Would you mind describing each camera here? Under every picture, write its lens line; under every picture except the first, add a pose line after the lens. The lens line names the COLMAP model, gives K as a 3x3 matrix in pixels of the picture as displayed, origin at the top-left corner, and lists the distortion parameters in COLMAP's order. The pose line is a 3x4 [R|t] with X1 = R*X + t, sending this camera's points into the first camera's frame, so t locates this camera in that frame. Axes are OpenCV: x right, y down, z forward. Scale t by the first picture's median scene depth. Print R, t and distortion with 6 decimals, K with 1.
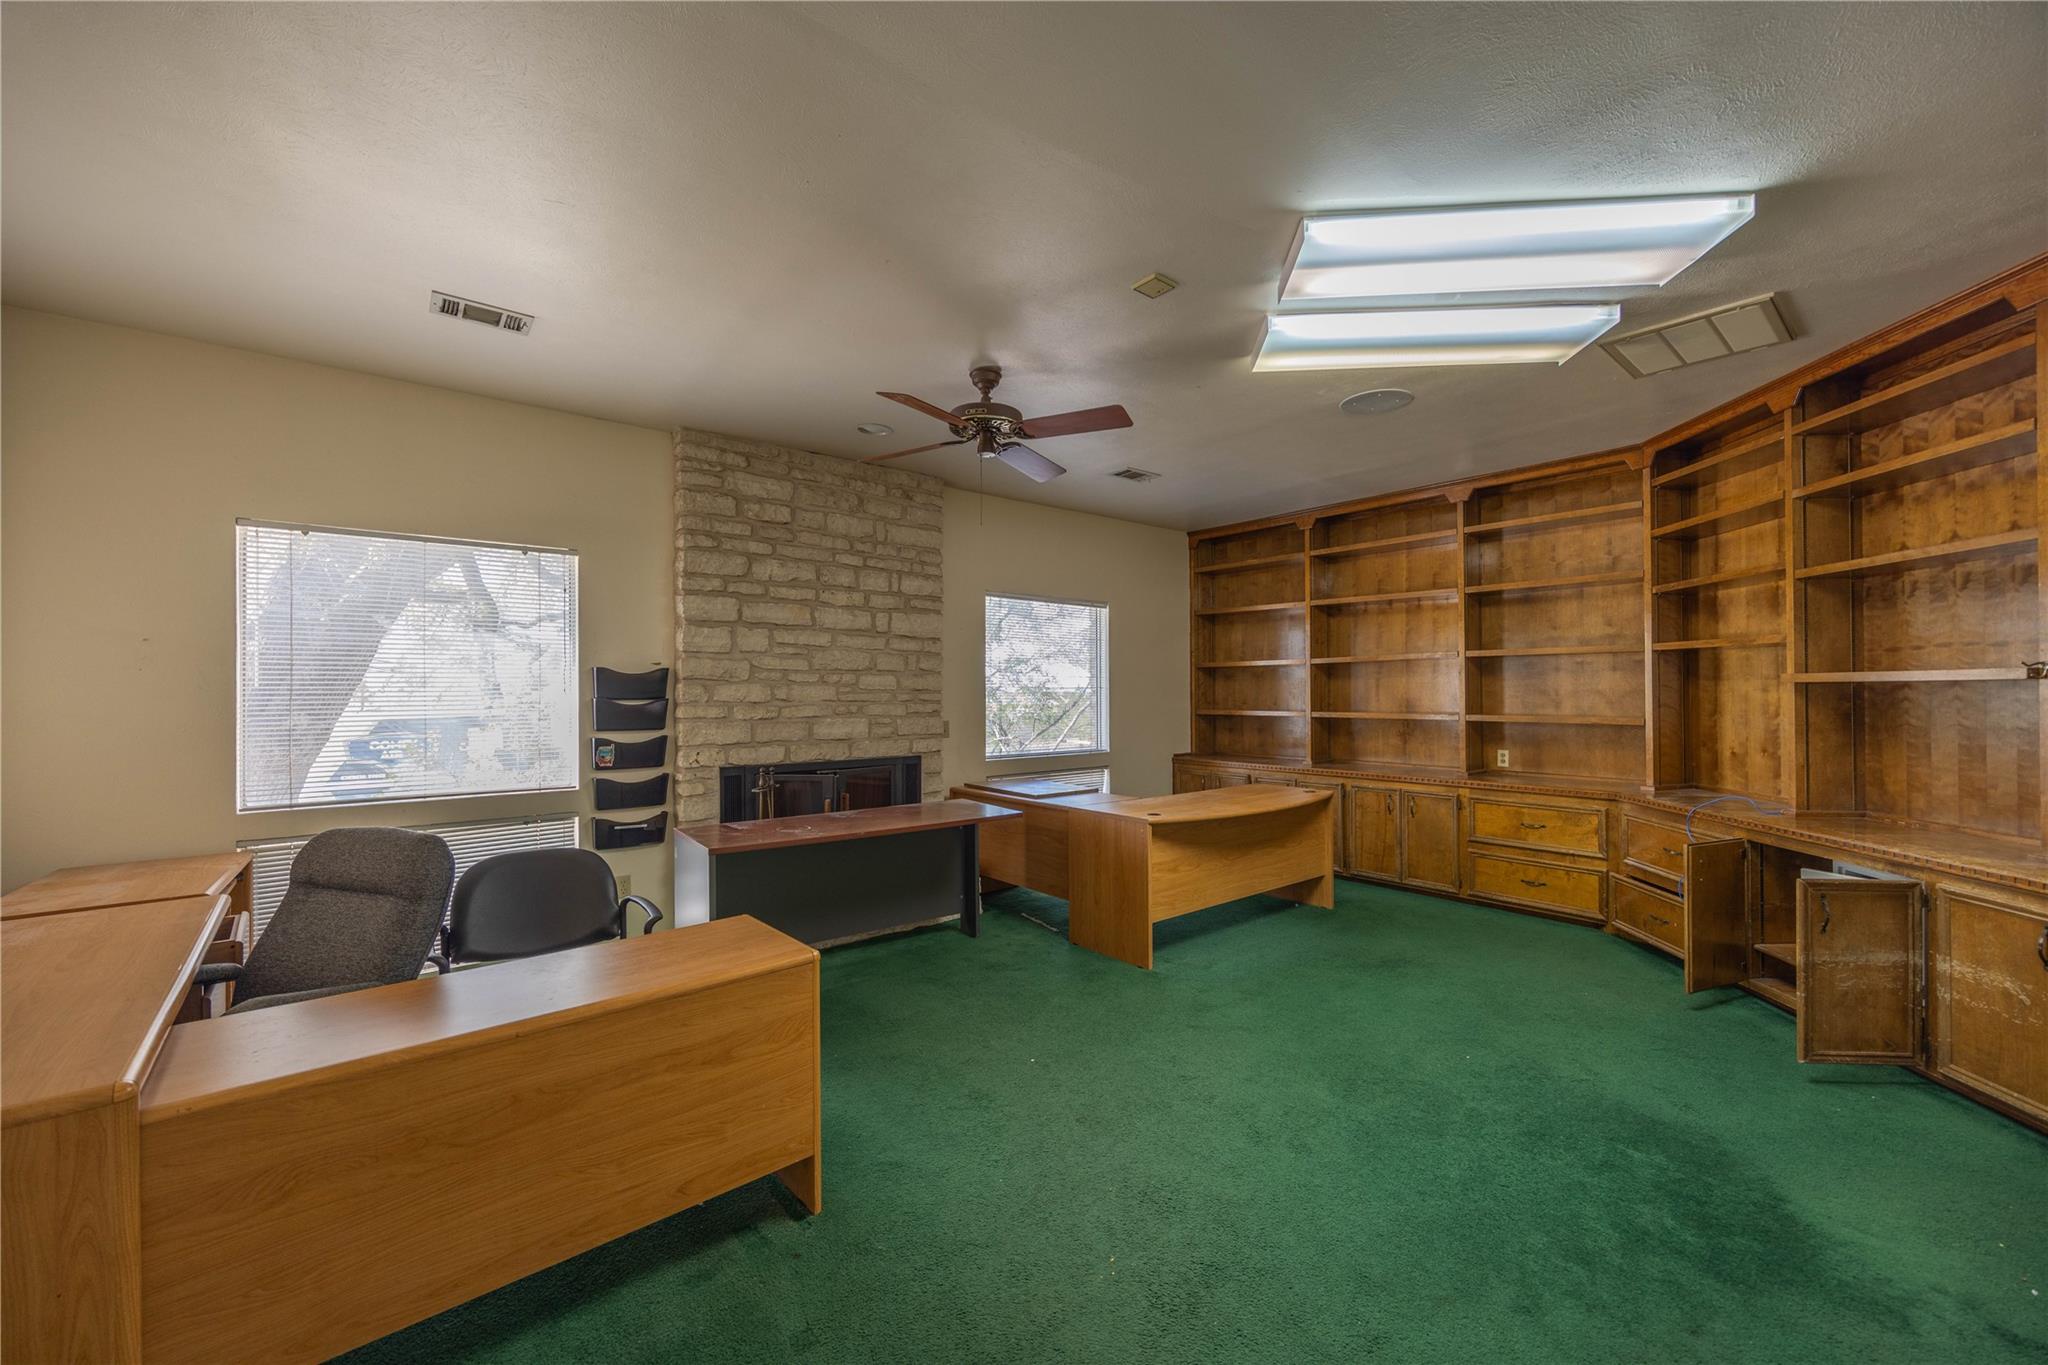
lens RADIAL K [[810.1, 0, 1063.3], [0, 810.1, 685.1], [0, 0, 1]] dist [-0.002486, -0.000127]
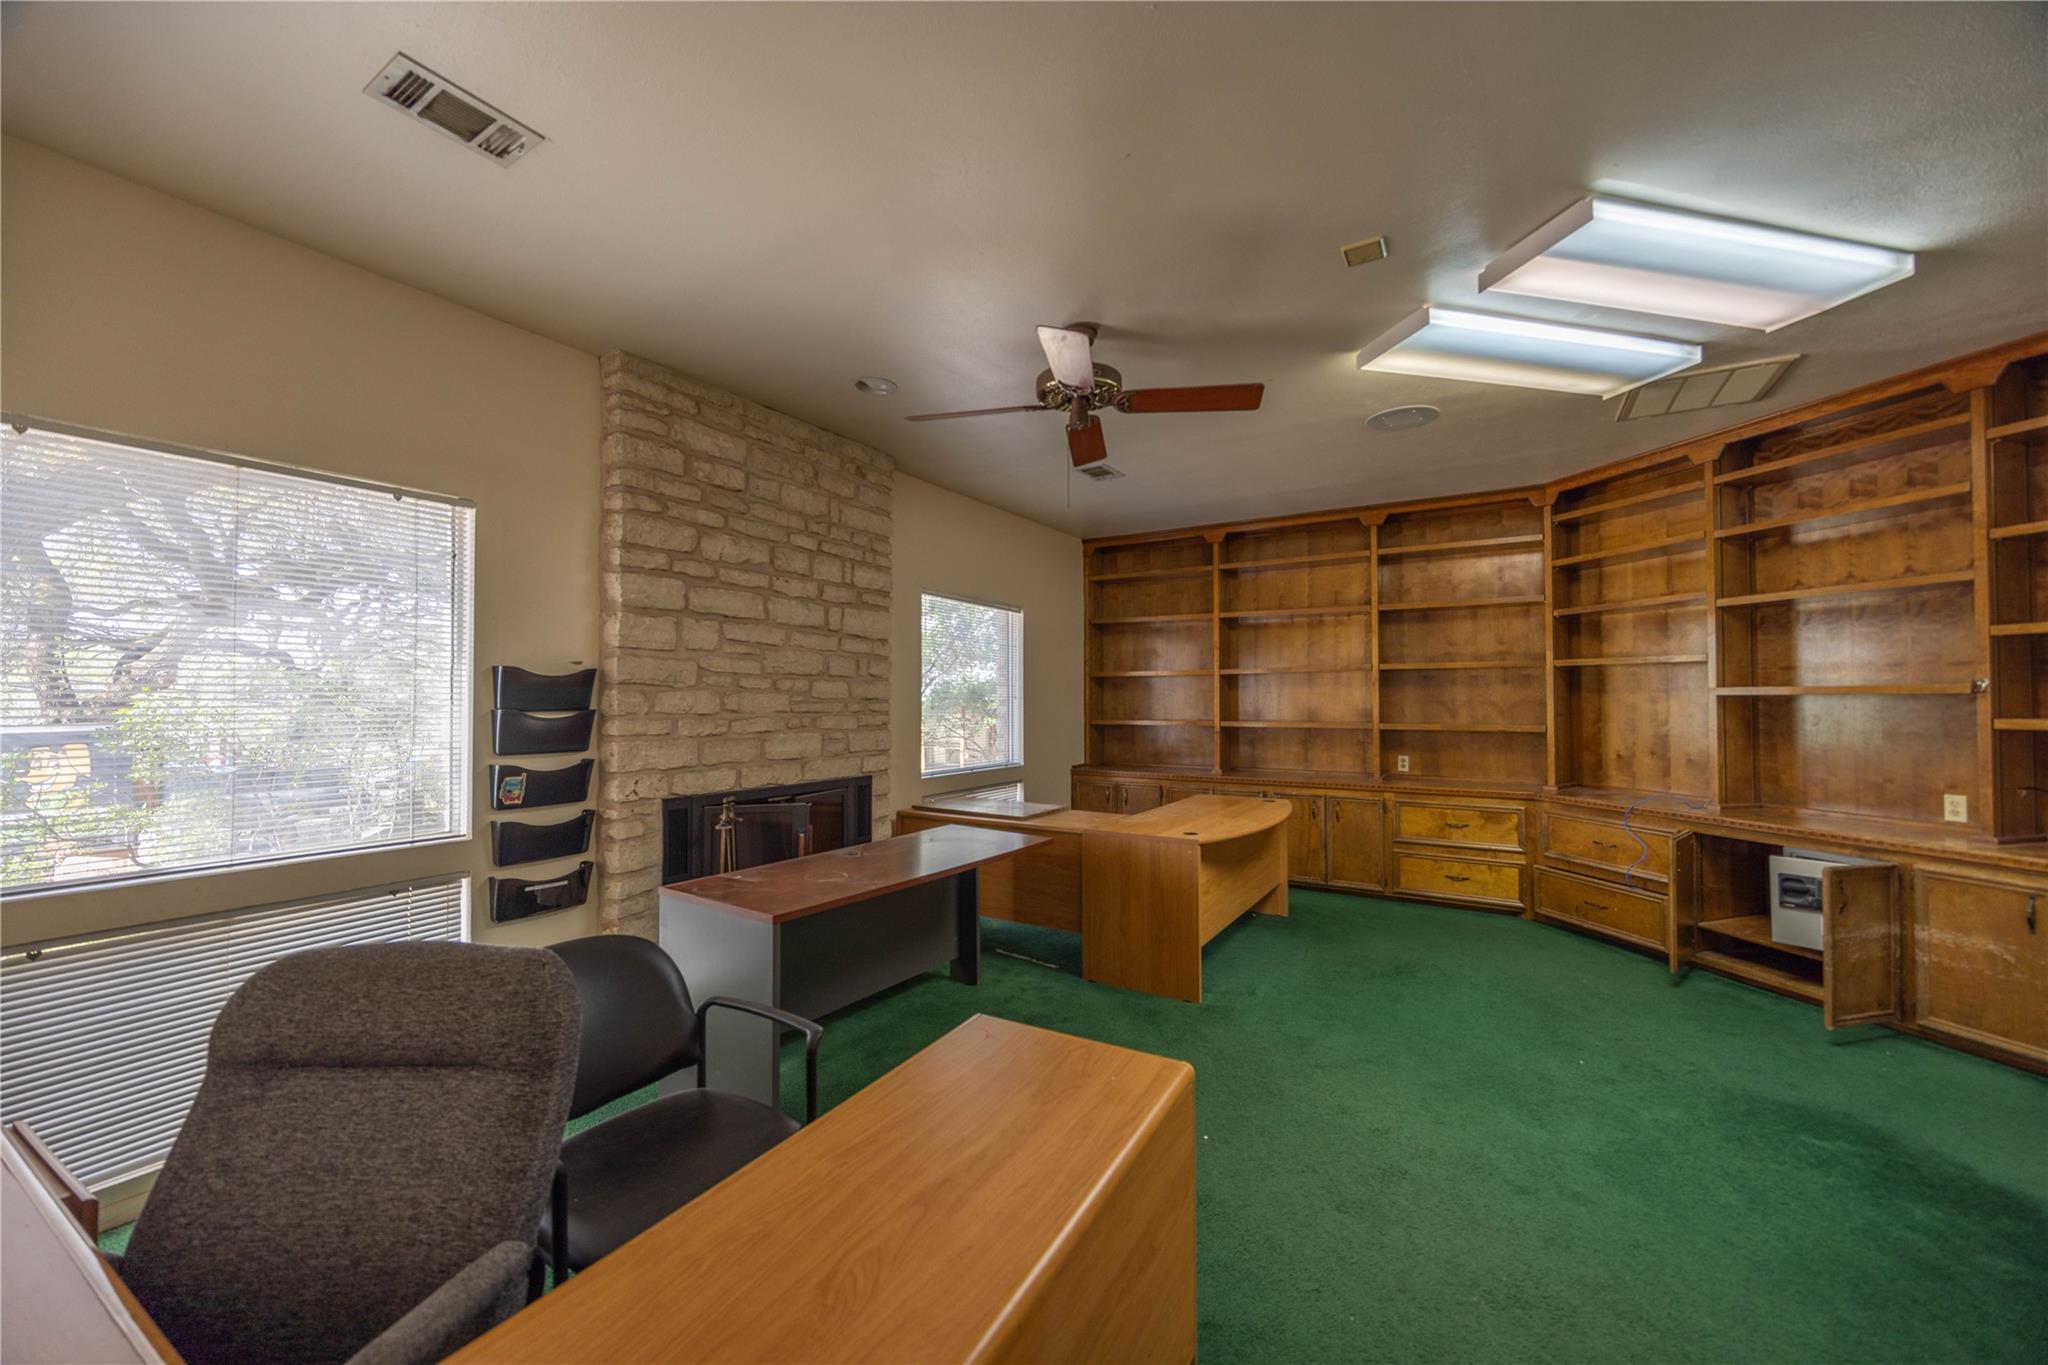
lens RADIAL K [[782.6, 0, 1024.0], [0, 782.6, 682.5], [0, 0, 1]] dist [-0.001112, -0.000214]
pose [[0.952016, 0.009465, 0.305901, -0.326998], [-0.004822, 0.999861, -0.015933, 0.001140], [-0.306010, 0.013693, 0.951930, 0.188824]]
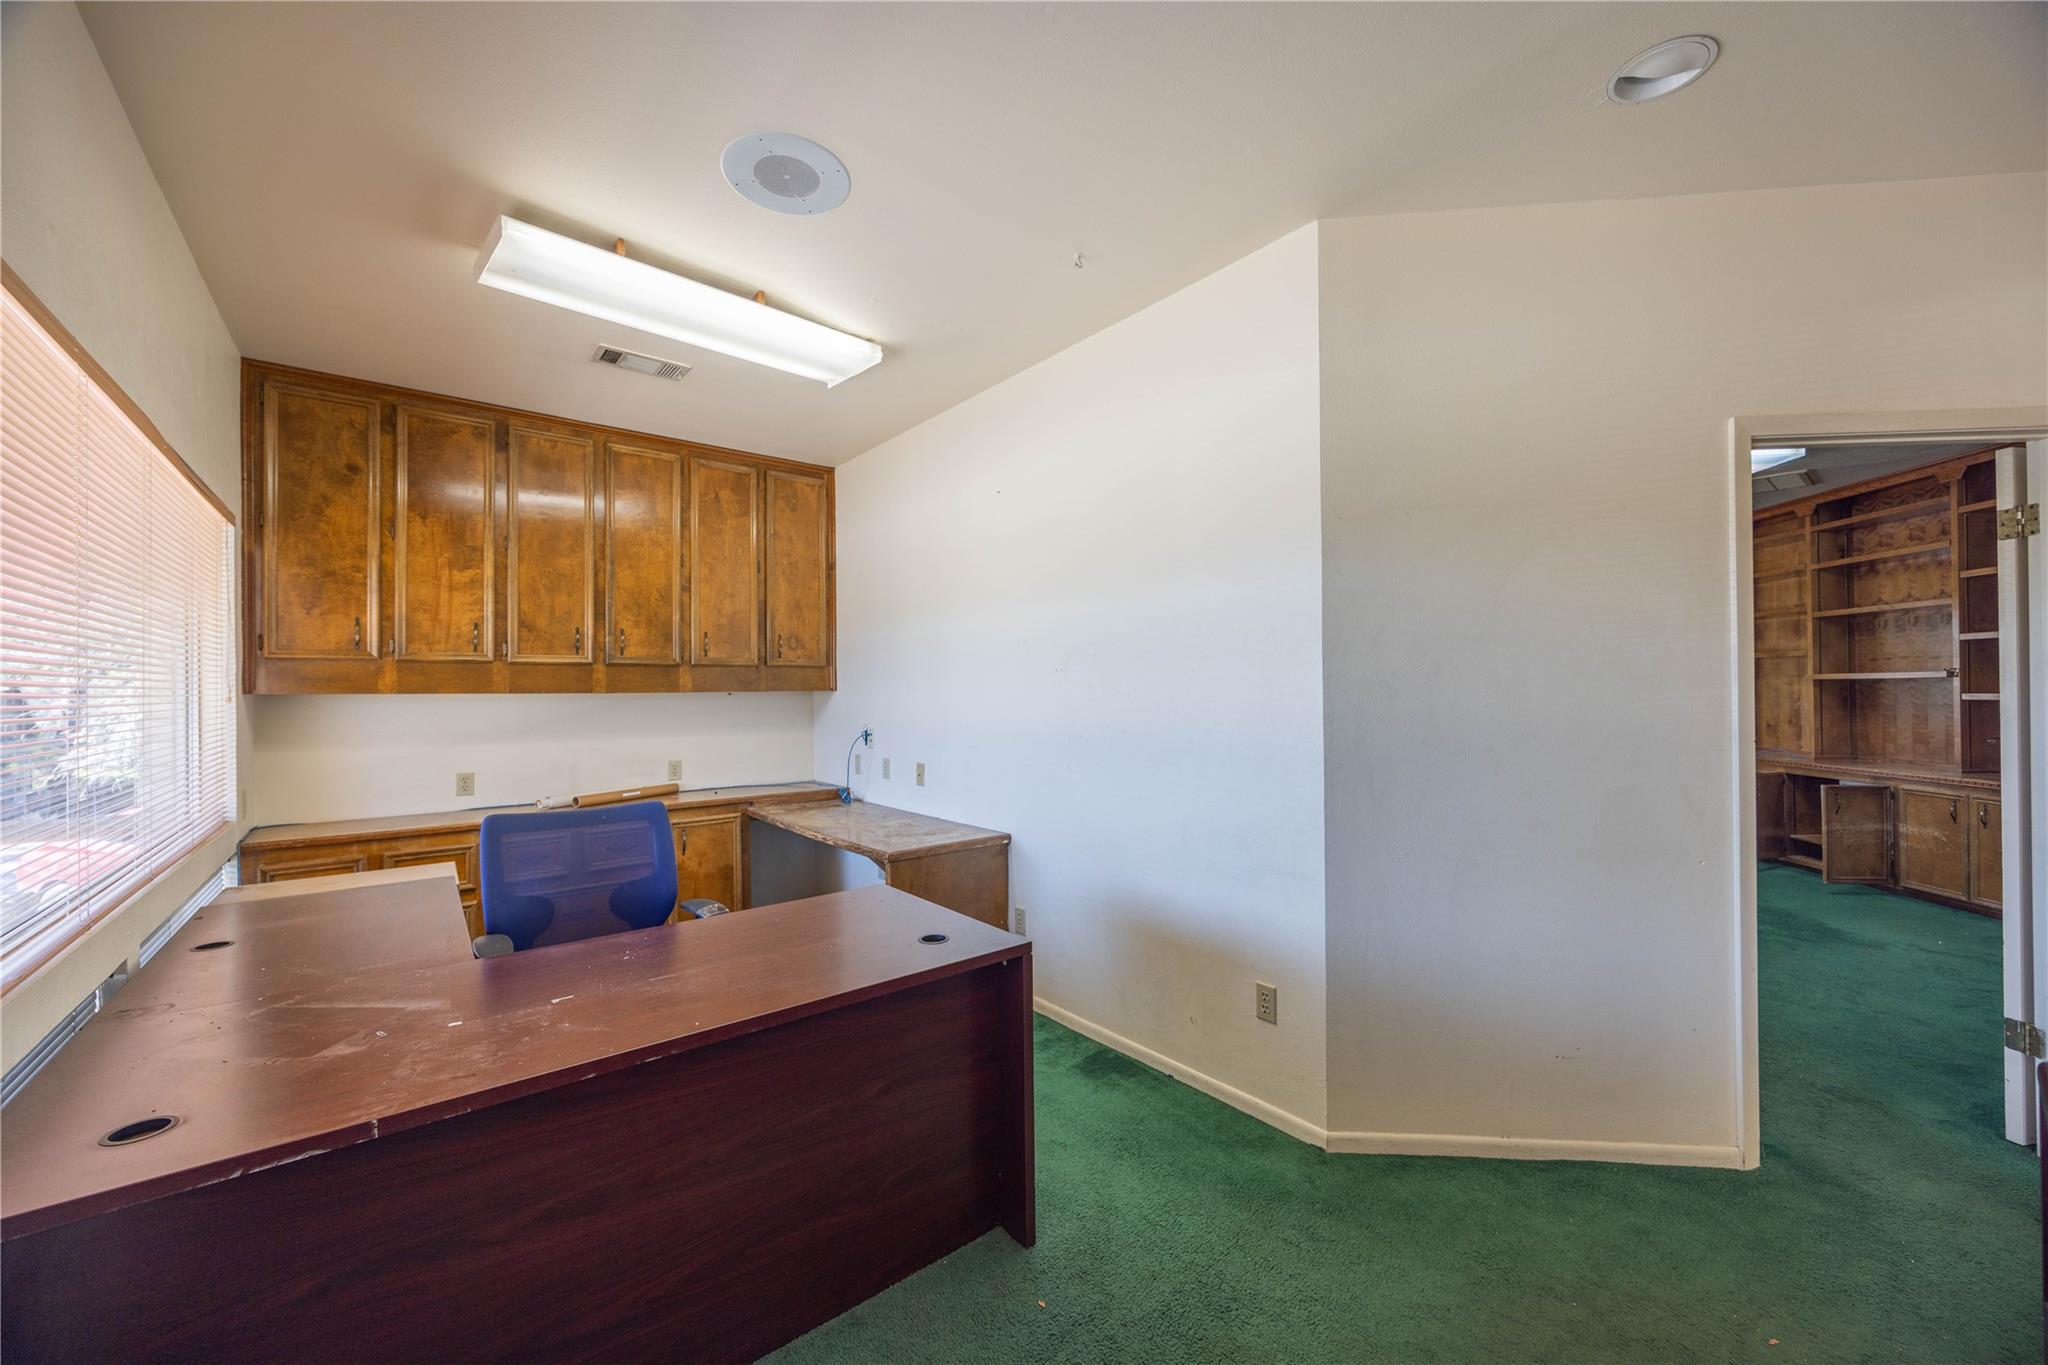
lens RADIAL K [[782.6, 0, 1024.0], [0, 782.6, 682.5], [0, 0, 1]] dist [-0.001112, -0.000214]
pose [[0.999641, -0.003984, -0.026493, -0.569697], [0.003891, 0.999986, -0.003585, 0.002161], [0.026507, 0.003480, 0.999643, -0.549363]]
